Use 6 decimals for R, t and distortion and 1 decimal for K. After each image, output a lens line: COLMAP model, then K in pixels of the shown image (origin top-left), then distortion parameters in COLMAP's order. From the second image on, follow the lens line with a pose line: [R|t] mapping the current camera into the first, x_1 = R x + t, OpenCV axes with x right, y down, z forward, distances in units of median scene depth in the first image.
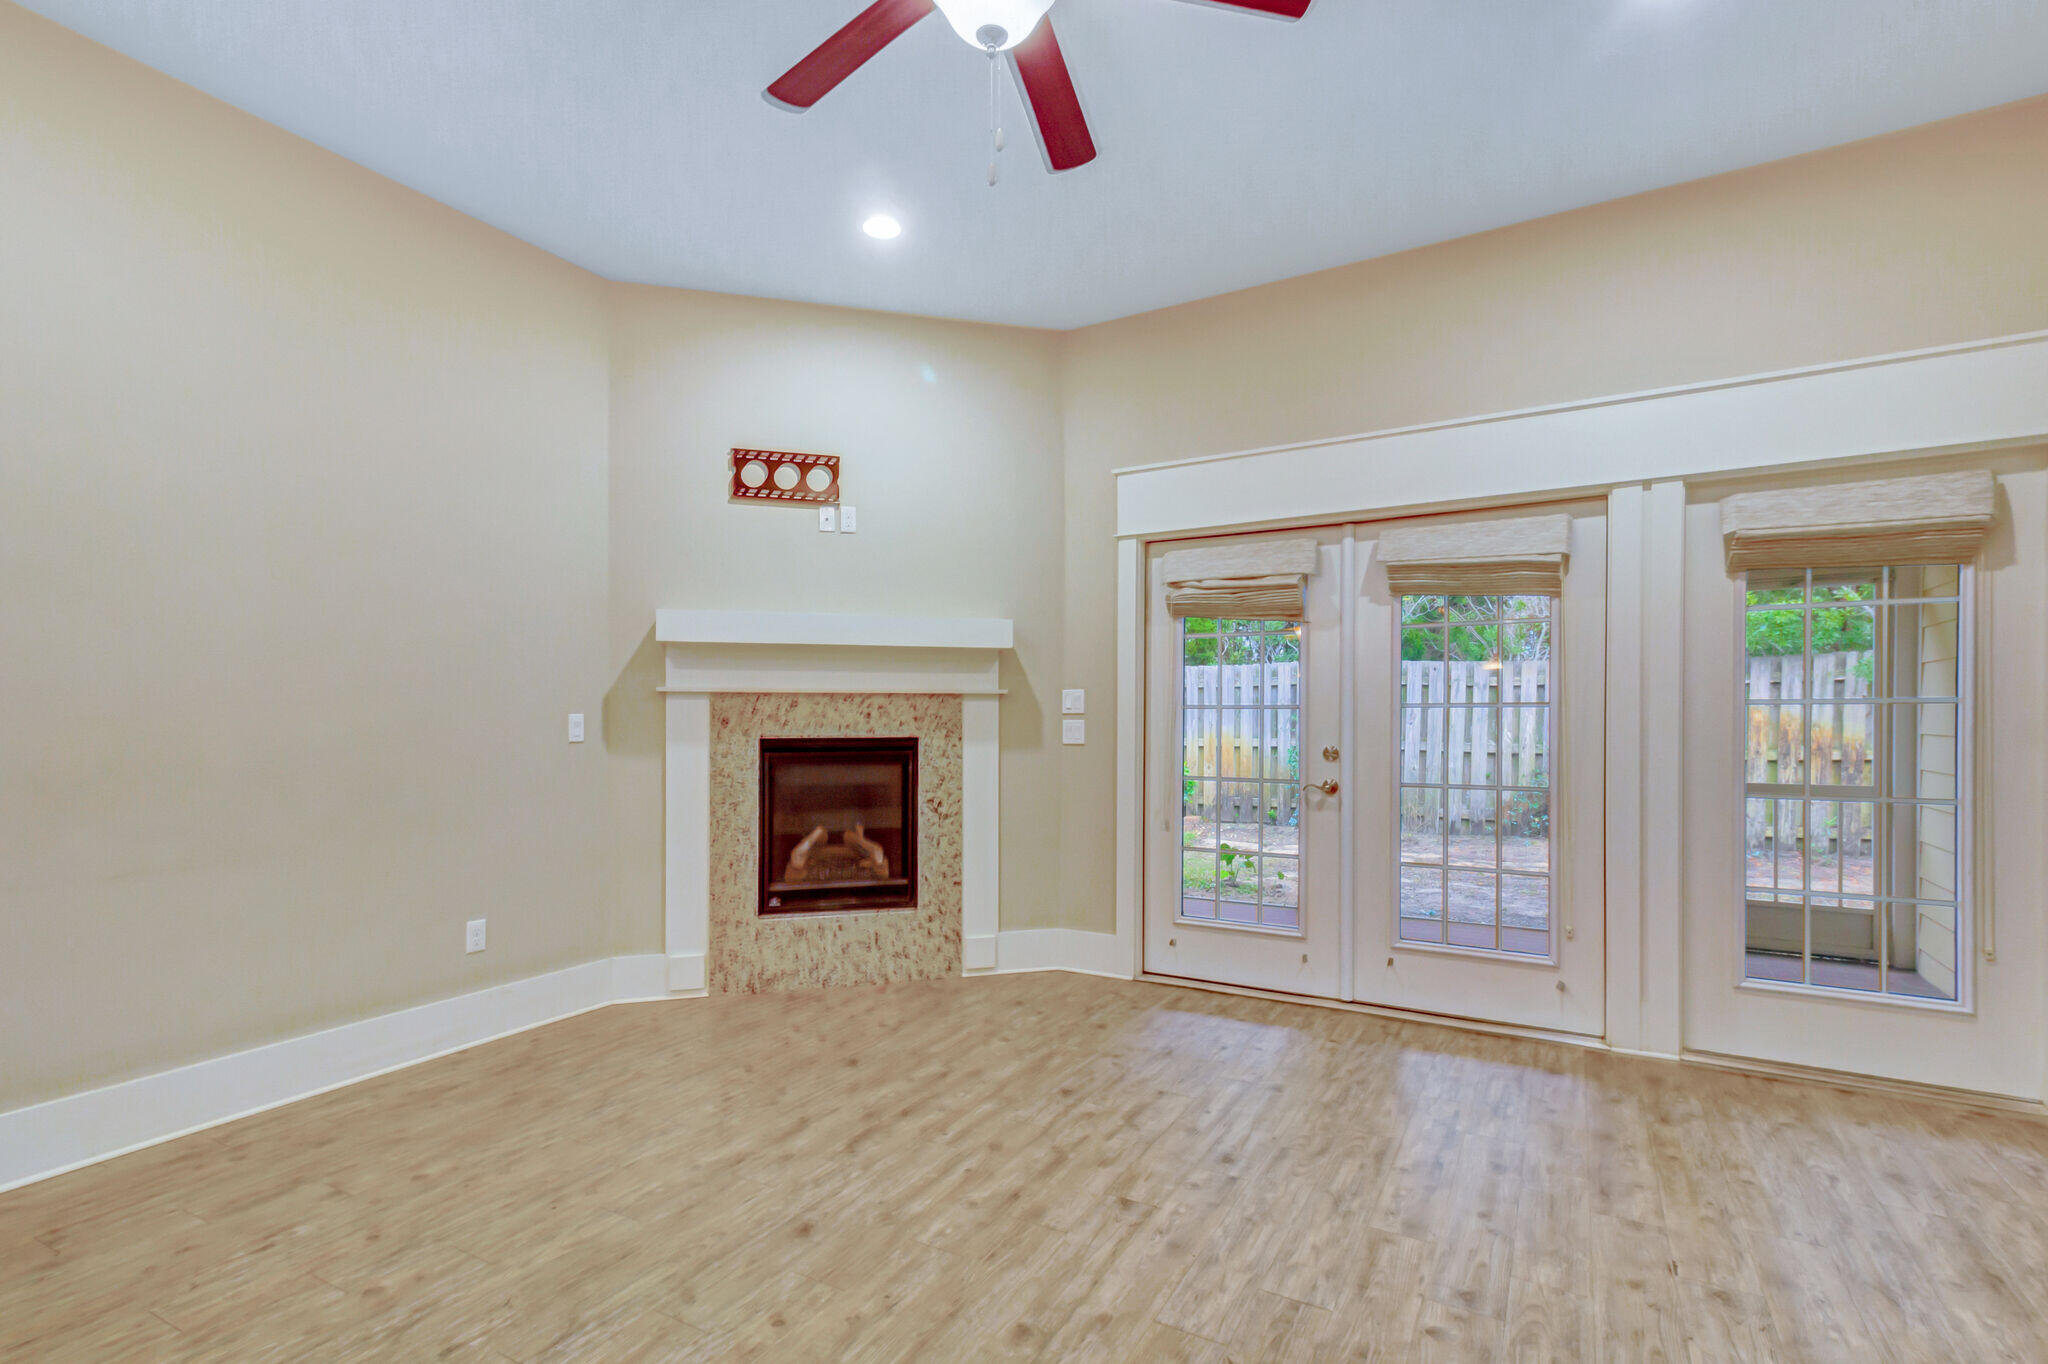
lens RADIAL K [[953.2, 0, 1035.9], [0, 953.2, 723.3], [0, 0, 1]] dist [0.029450, -0.000235]
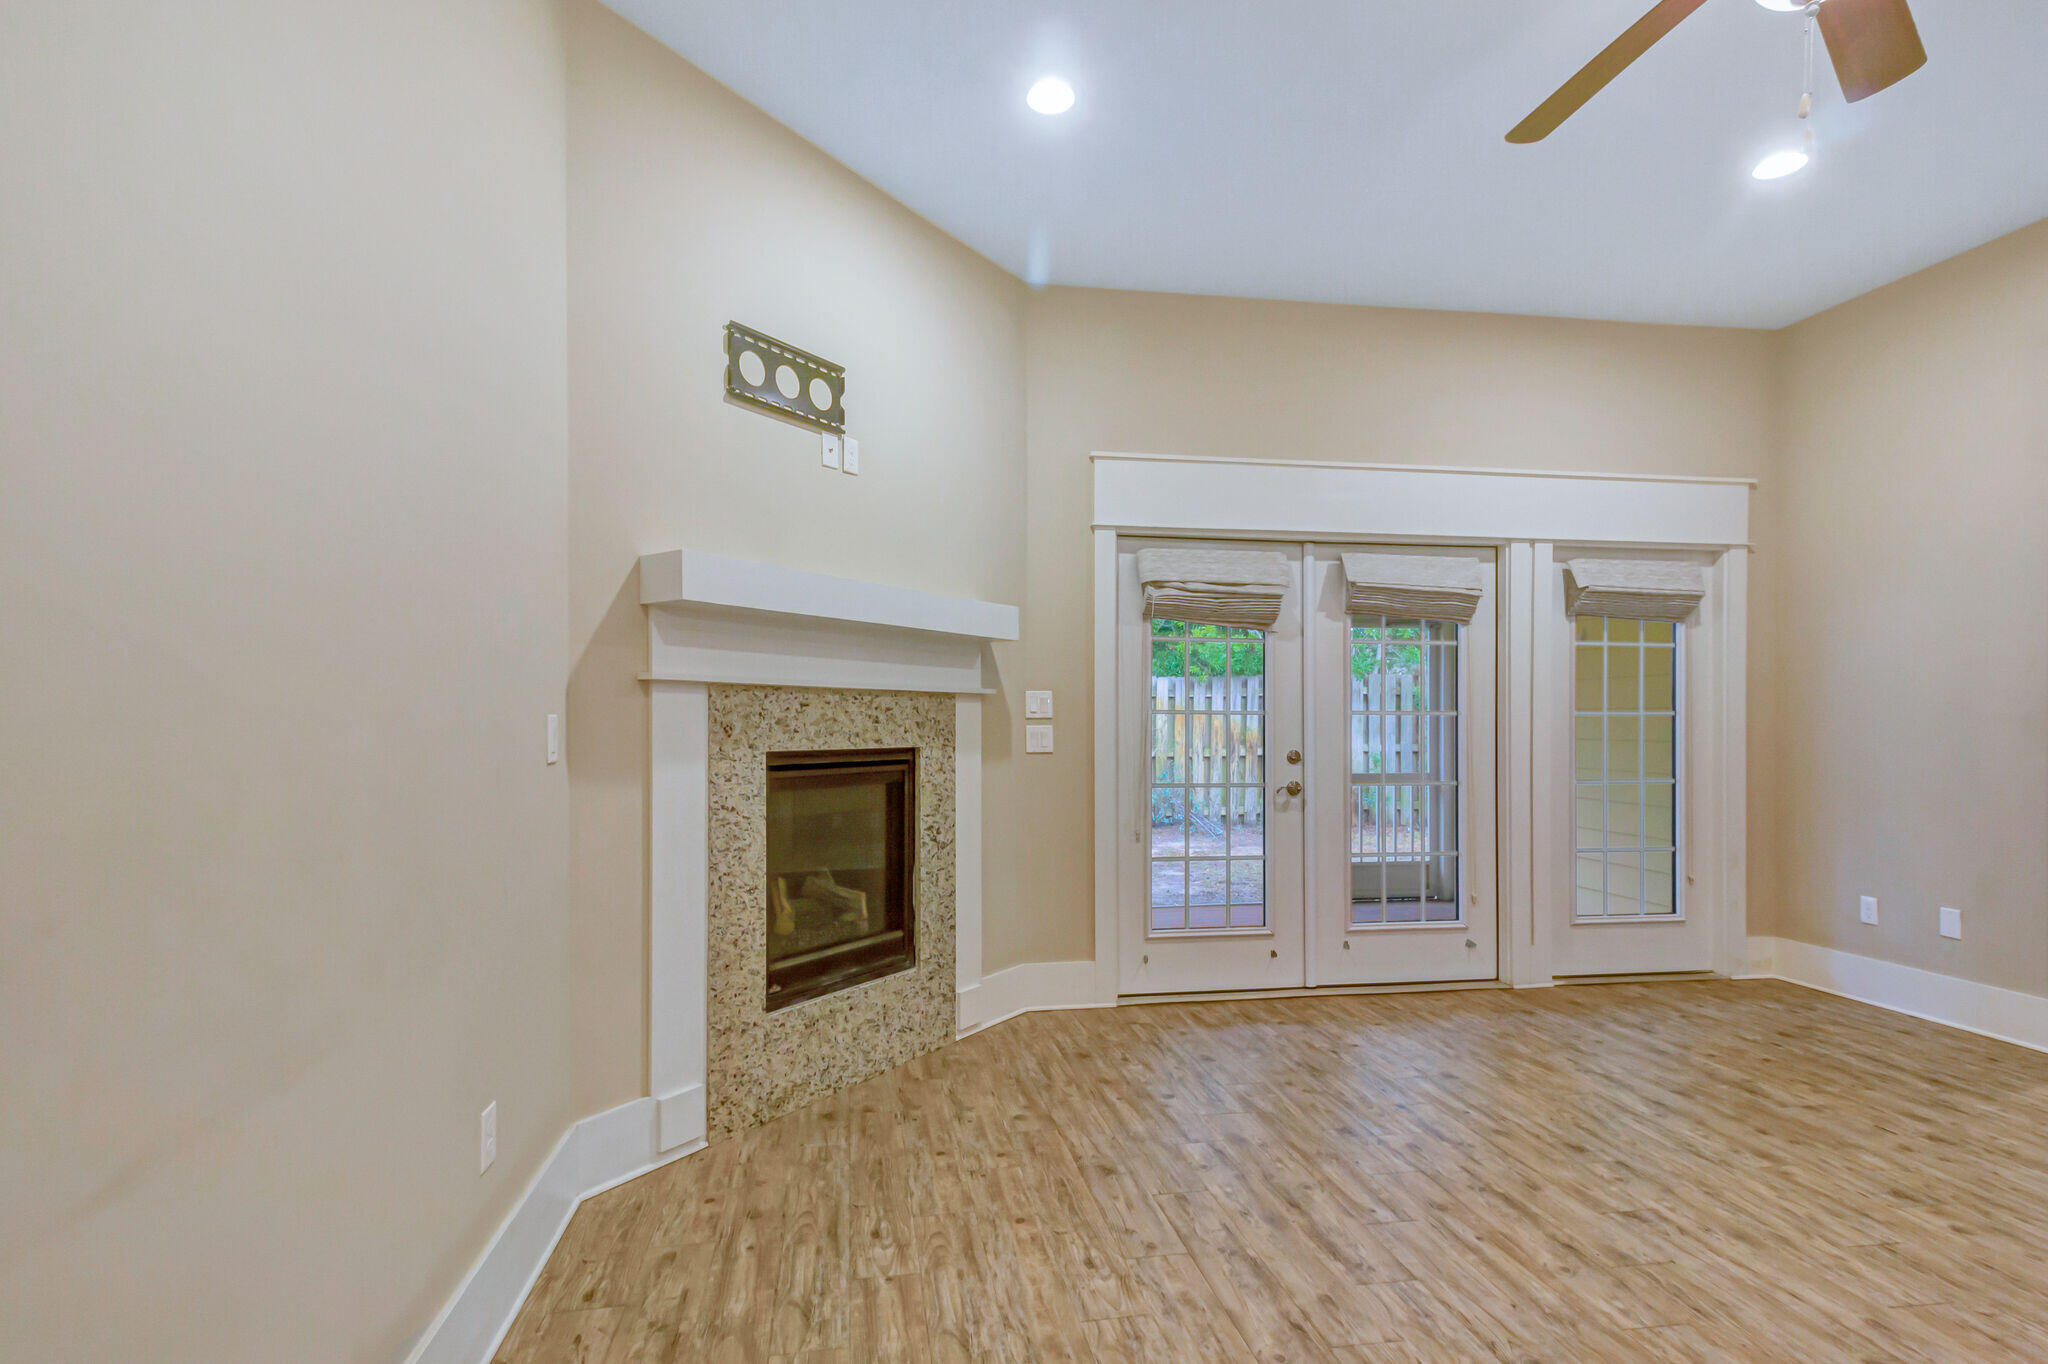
lens RADIAL K [[961.1, 0, 1017.5], [0, 961.1, 723.5], [0, 0, 1]] dist [0.027177, 0.000290]
pose [[0.780537, 0.001395, 0.625107, -0.569404], [0.002856, 0.999979, -0.005798, -0.000438], [-0.625102, 0.006311, 0.780517, 0.337708]]
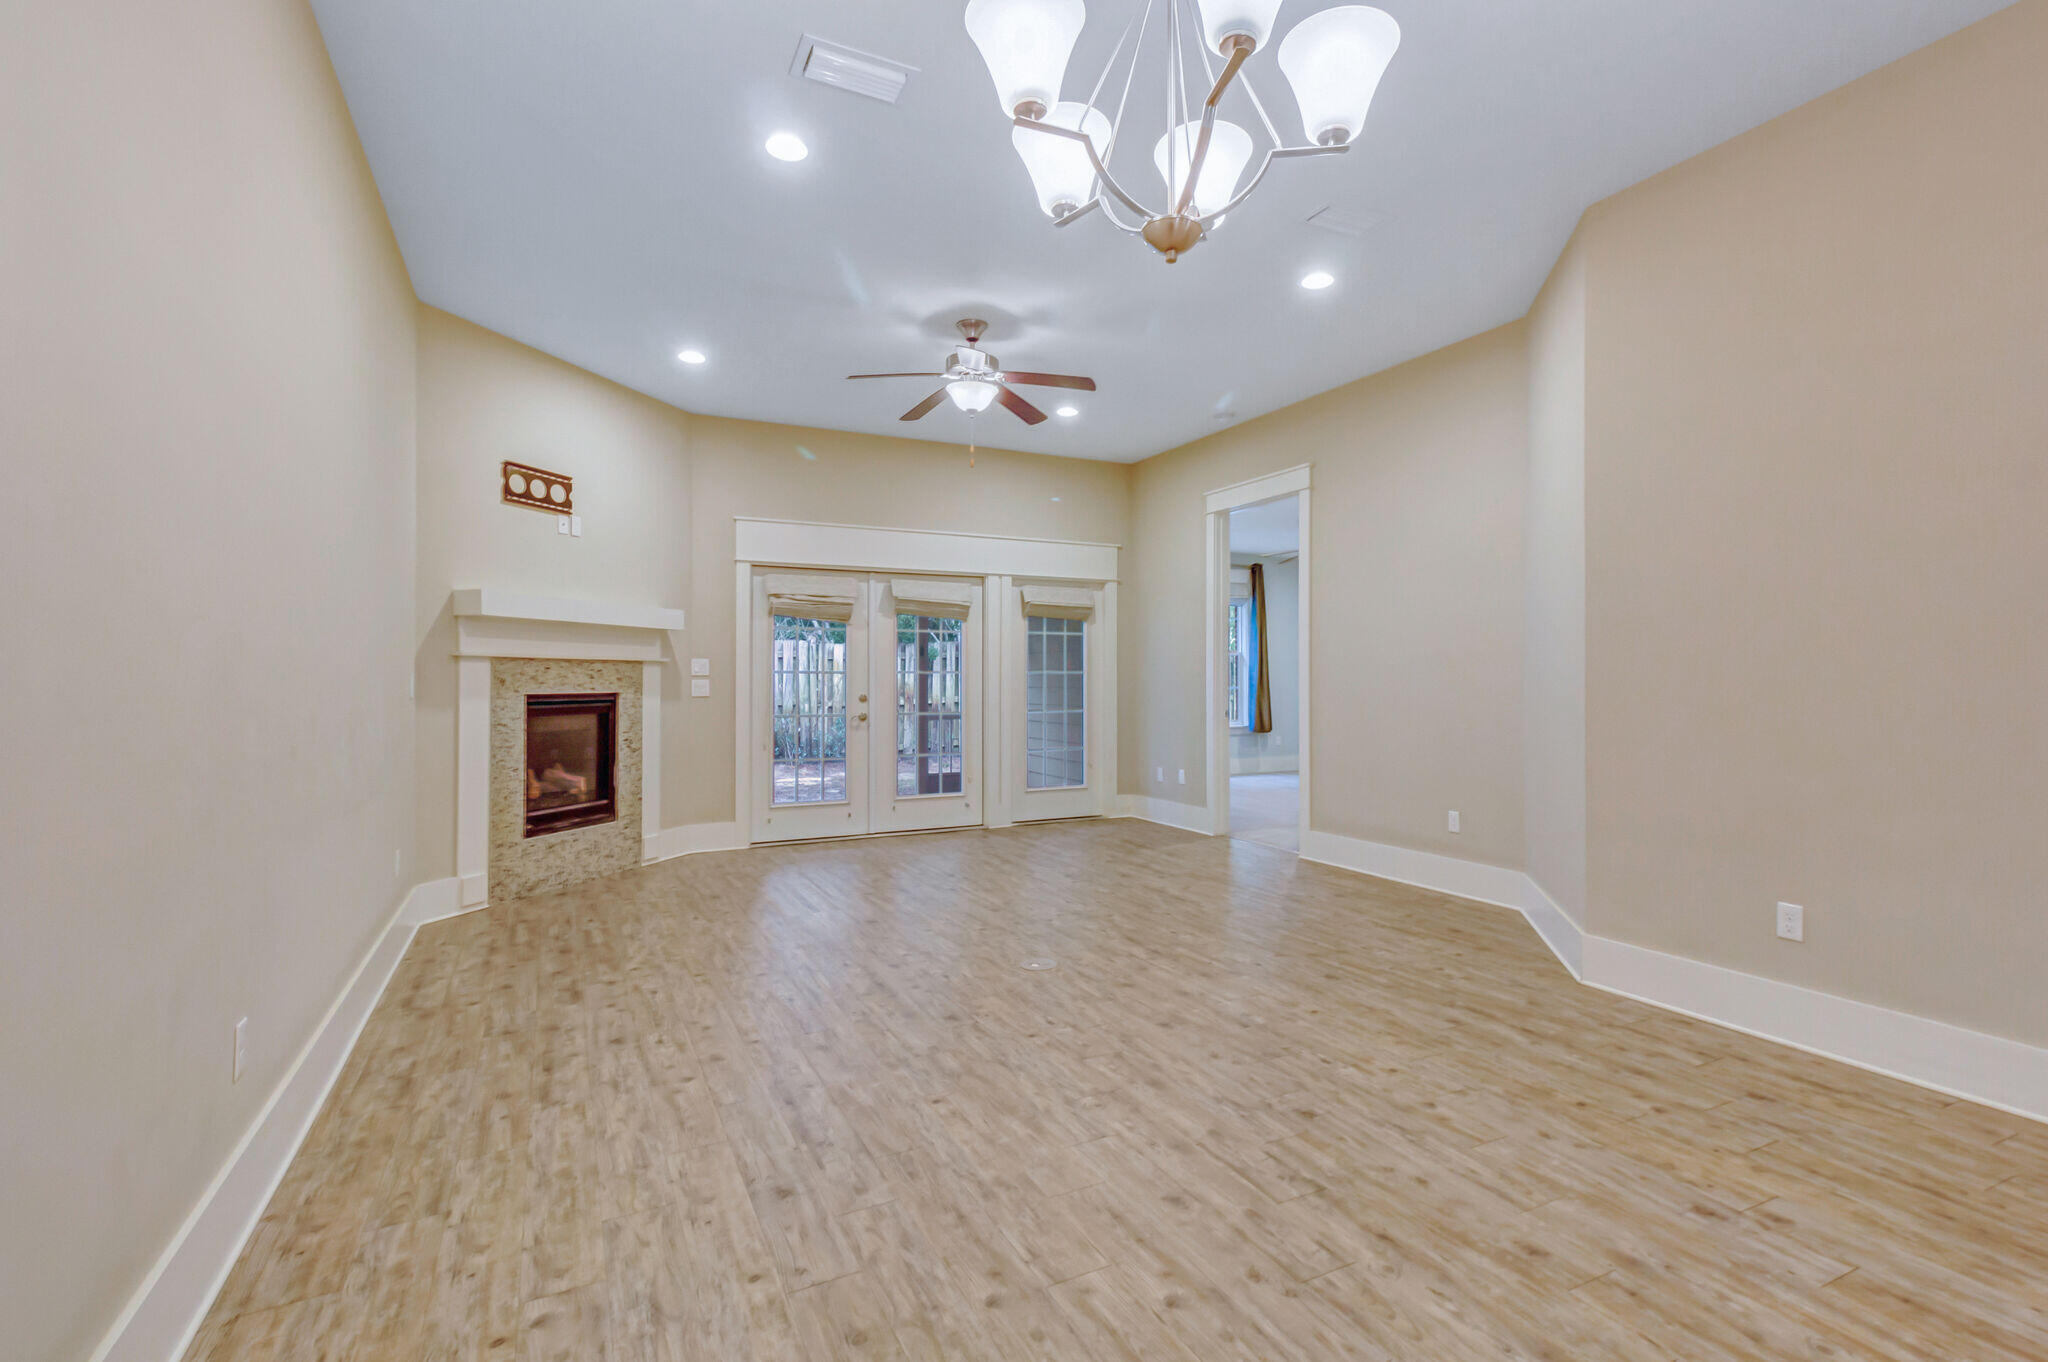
lens RADIAL K [[921.8, 0, 1027.5], [0, 921.8, 663.1], [0, 0, 1]] dist [0.030048, 0.000016]
pose [[0.564007, 0.015170, 0.825631, -0.903657], [0.008752, 0.999665, -0.024346, 0.009770], [-0.825724, 0.020957, 0.563685, -0.224969]]
